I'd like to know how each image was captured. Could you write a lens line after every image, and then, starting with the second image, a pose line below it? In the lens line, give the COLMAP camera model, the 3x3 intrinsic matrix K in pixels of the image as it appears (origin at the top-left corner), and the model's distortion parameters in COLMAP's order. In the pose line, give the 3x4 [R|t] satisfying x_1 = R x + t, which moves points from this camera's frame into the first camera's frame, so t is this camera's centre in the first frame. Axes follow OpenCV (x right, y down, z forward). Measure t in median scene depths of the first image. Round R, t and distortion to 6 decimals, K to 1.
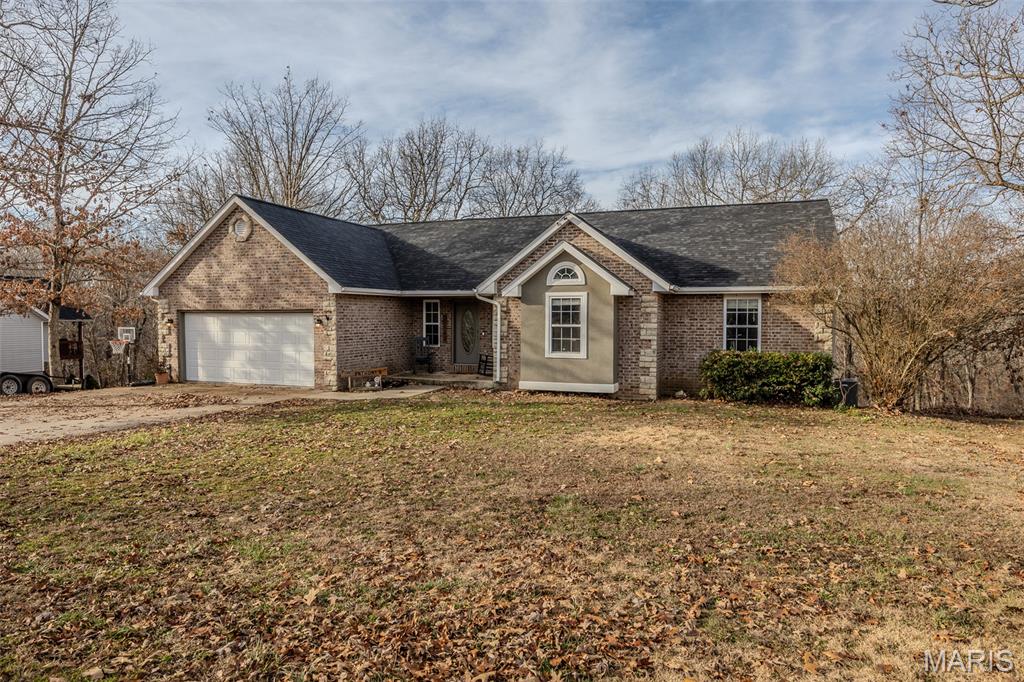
lens RADIAL K [[643.4, 0, 514.4], [0, 643.4, 339.5], [0, 0, 1]] dist [0.001914, 0.000030]
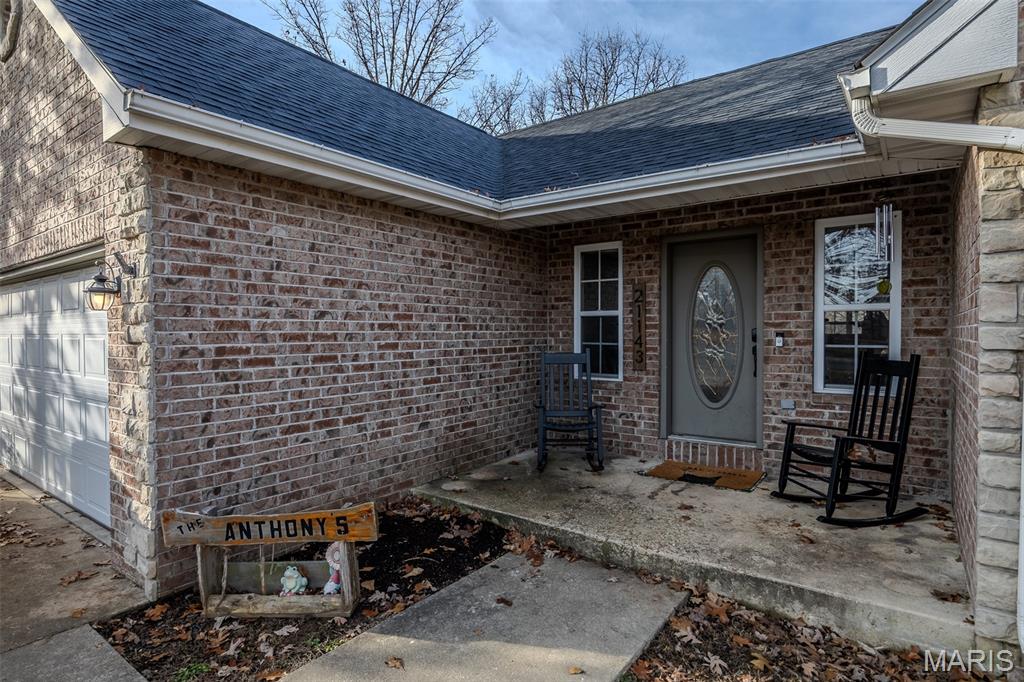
lens RADIAL K [[549.0, 0, 512.8], [0, 549.0, 339.6], [0, 0, 1]] dist [0.000413, -0.000637]
pose [[0.959746, -0.004192, -0.280837, -0.091405], [-0.003181, 0.999662, -0.025791, -0.003075], [0.280851, 0.025646, 0.959409, 0.715971]]
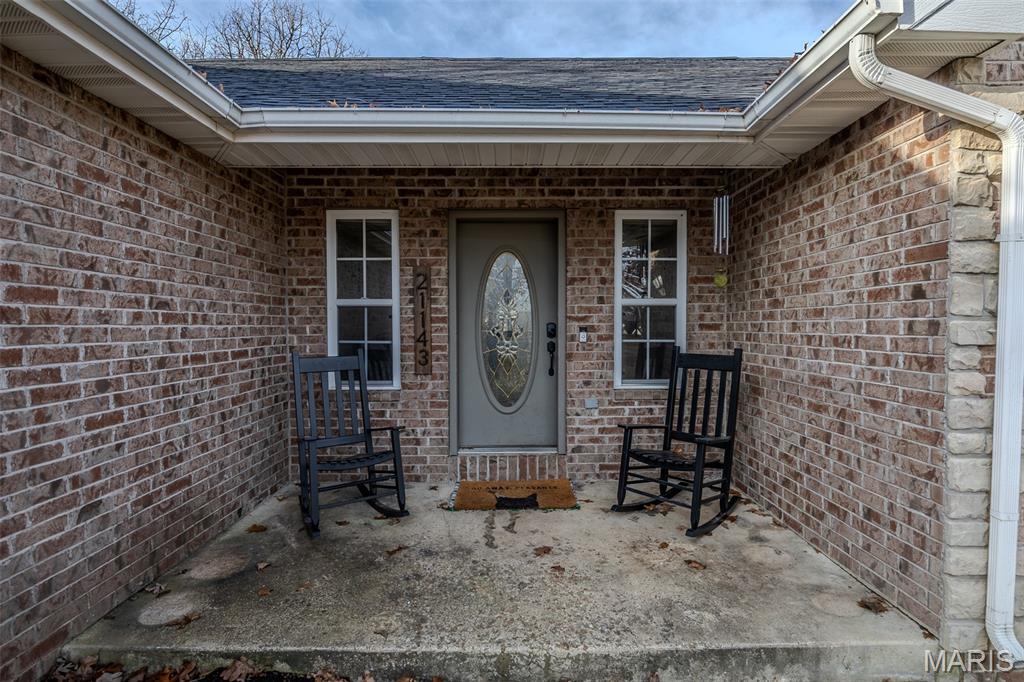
lens RADIAL K [[504.1, 0, 514.0], [0, 504.1, 342.2], [0, 0, 1]] dist [-0.007980, -0.001235]
pose [[0.935399, -0.019123, 0.353077, -0.145254], [0.021726, 0.999758, -0.003411, -0.006517], [-0.352926, 0.010862, 0.935588, 0.796533]]
